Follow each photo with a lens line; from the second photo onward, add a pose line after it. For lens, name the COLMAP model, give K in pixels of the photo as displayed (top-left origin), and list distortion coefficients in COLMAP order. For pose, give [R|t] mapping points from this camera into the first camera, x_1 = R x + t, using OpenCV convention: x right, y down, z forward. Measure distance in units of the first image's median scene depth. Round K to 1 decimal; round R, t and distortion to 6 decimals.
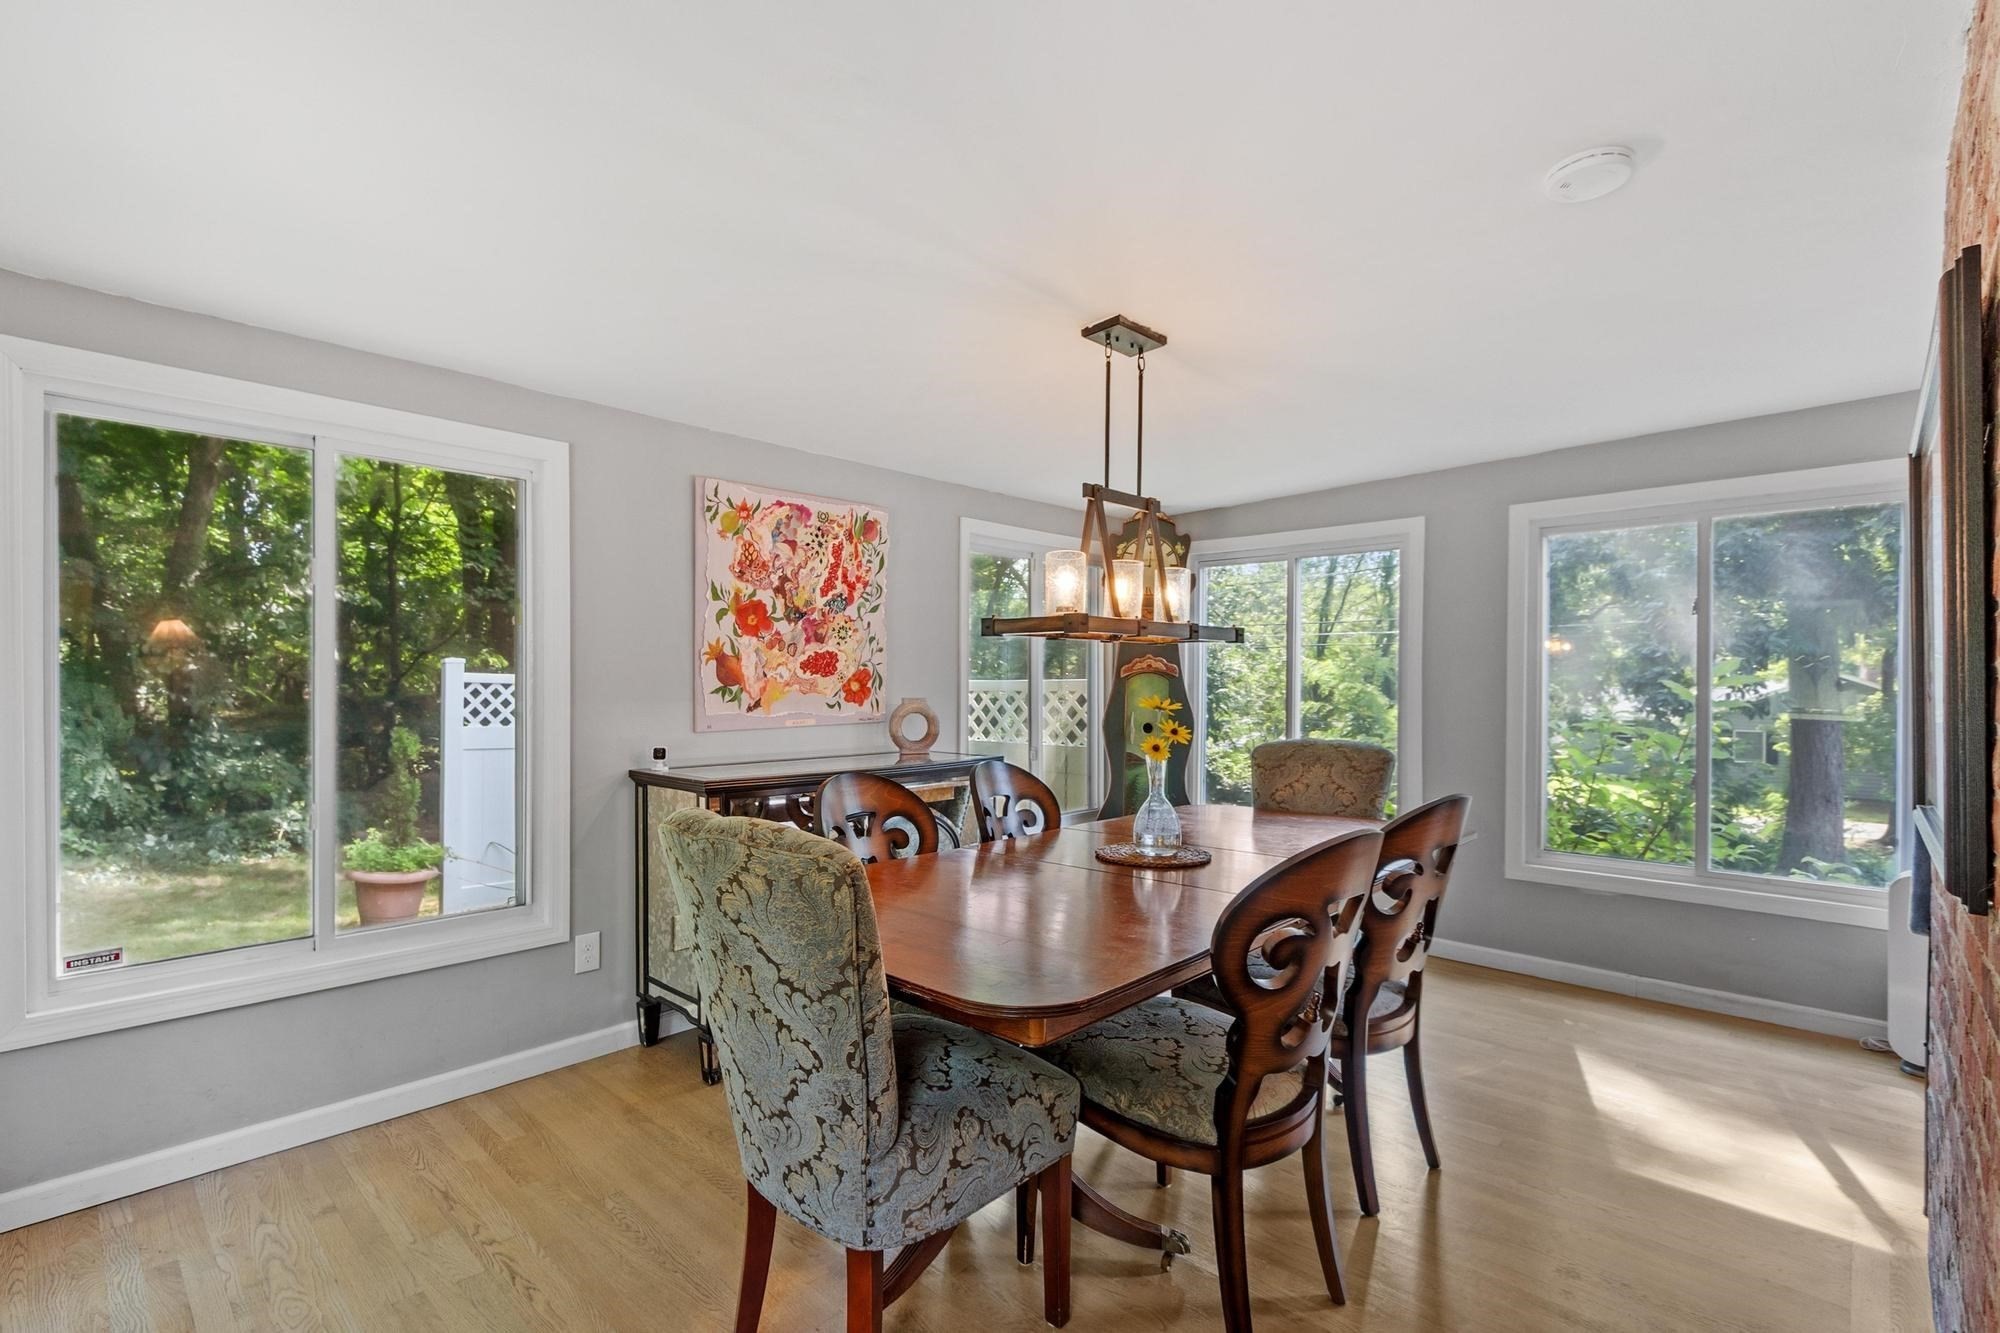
lens RADIAL K [[898.1, 0, 994.2], [0, 898.1, 680.3], [0, 0, 1]] dist [0.001156, 0.000242]
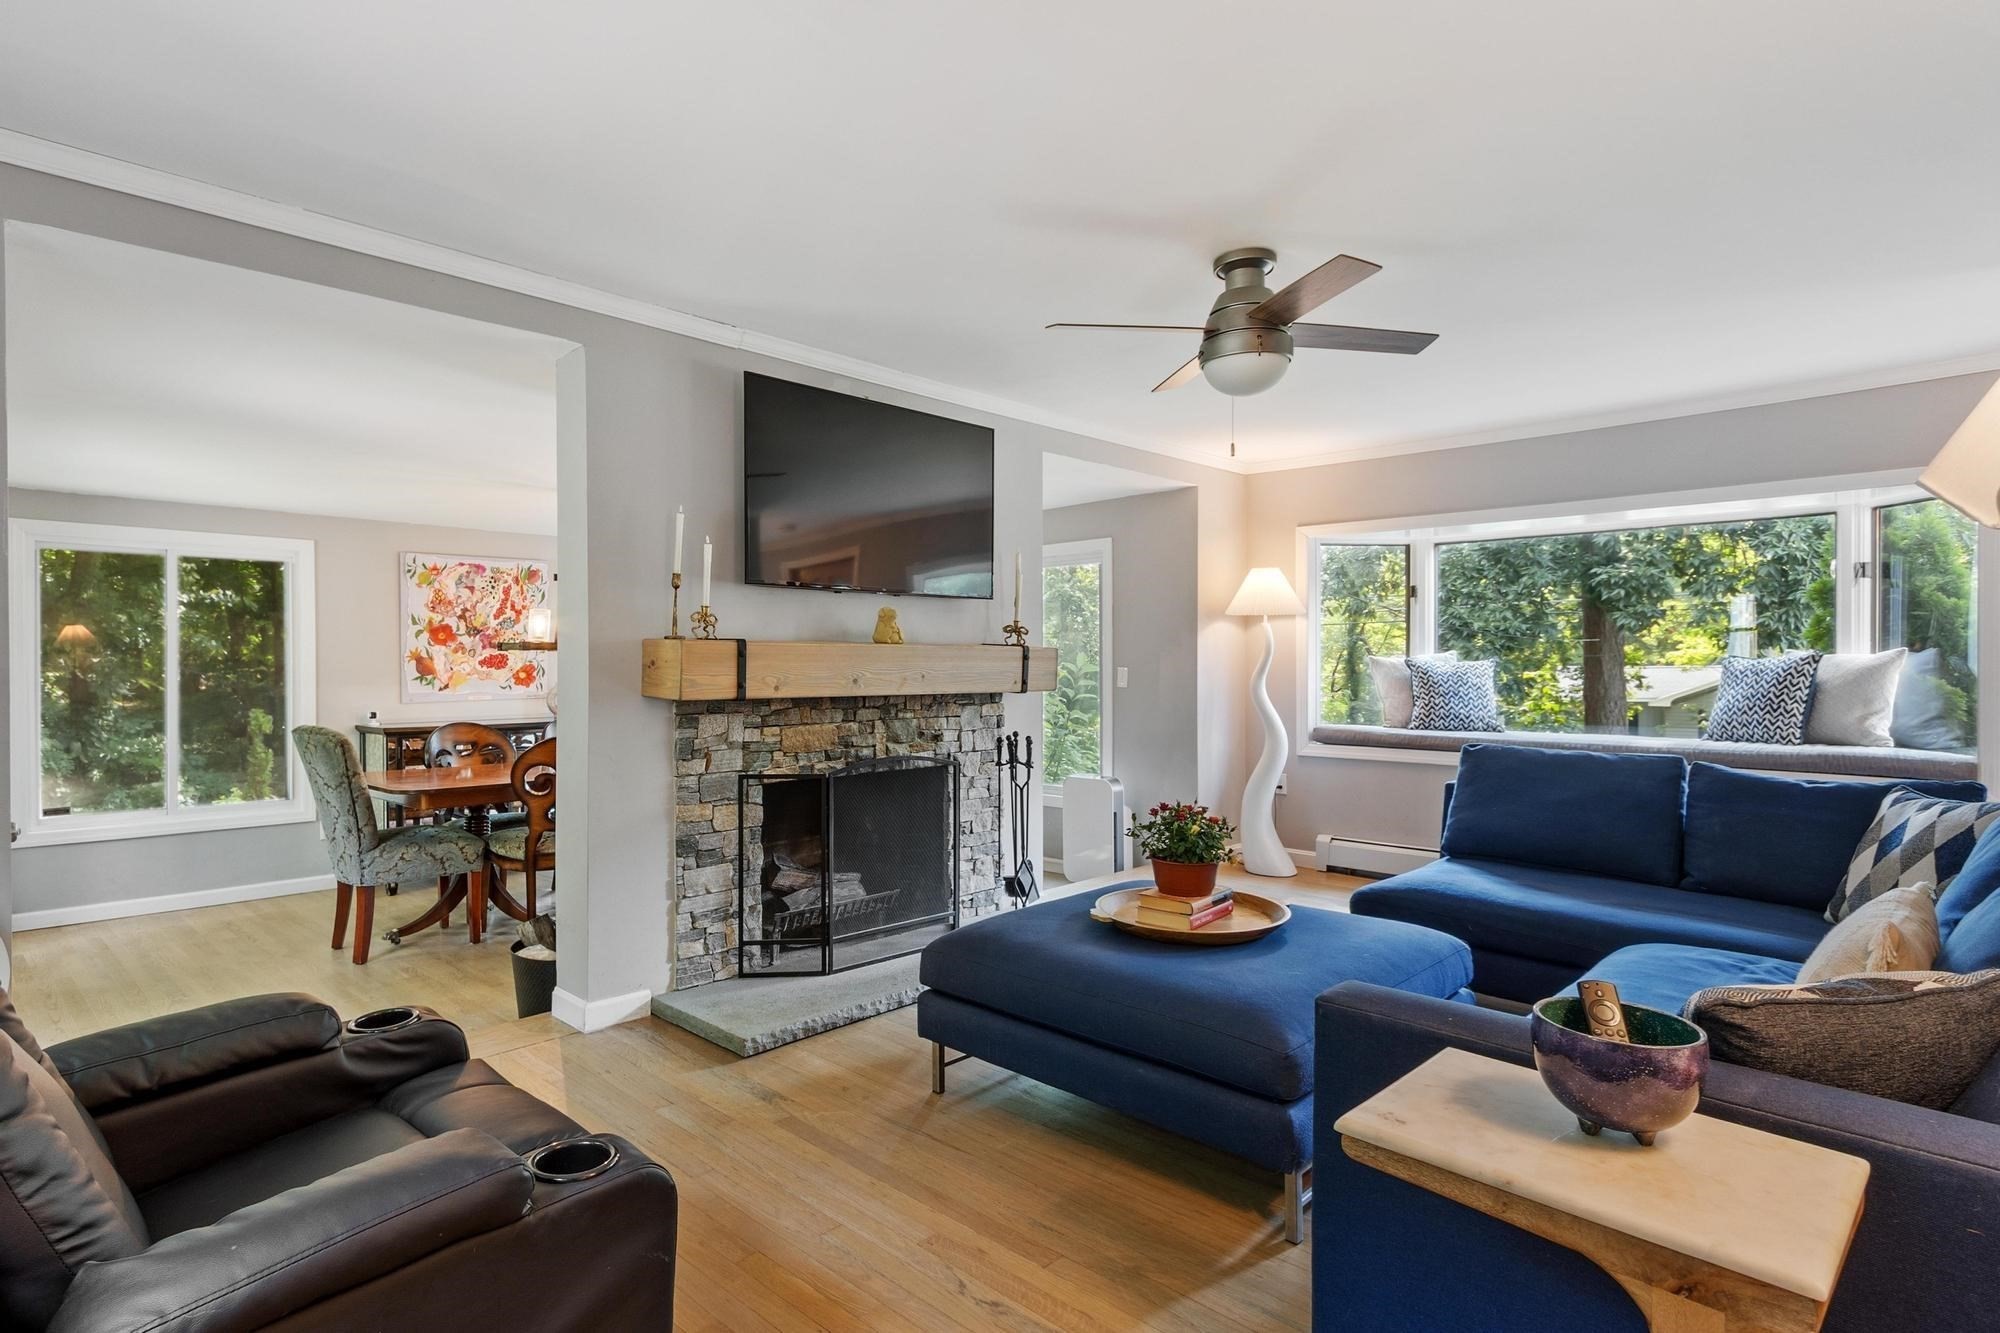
lens RADIAL K [[1012.7, 0, 1002.8], [0, 1012.7, 655.9], [0, 0, 1]] dist [0.001724, 0.000072]
pose [[0.999925, -0.008009, 0.009295, 0.731716], [0.008087, 0.999932, -0.008405, -0.006115], [-0.009227, 0.008480, 0.999921, -0.857878]]
